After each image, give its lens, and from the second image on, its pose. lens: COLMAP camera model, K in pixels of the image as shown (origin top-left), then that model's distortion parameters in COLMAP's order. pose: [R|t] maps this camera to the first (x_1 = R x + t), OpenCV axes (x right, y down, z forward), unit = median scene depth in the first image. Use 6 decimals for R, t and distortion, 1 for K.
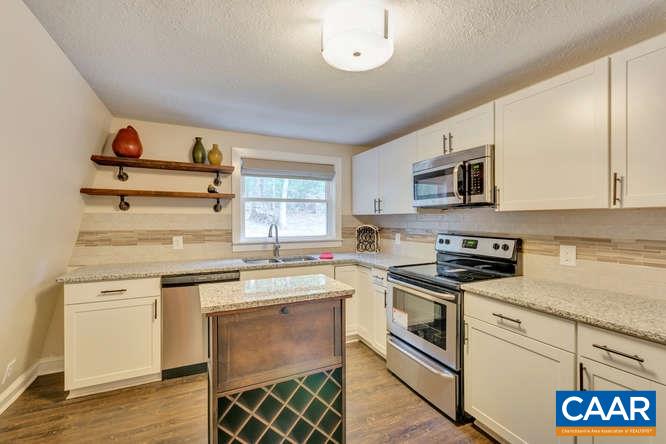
lens RADIAL K [[293.5, 0, 329.2], [0, 293.5, 218.8], [0, 0, 1]] dist [0.001448, 0.000019]
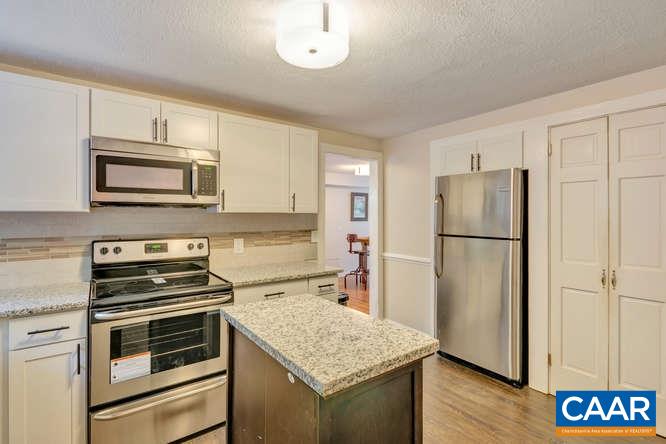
lens RADIAL K [[315.8, 0, 330.8], [0, 315.8, 217.5], [0, 0, 1]] dist [0.001143, 0.000263]
pose [[-0.212694, -0.000624, 0.977119, -0.641063], [-0.000076, 1.000000, 0.000622, -0.007933], [-0.977119, 0.000058, -0.212694, 0.794461]]
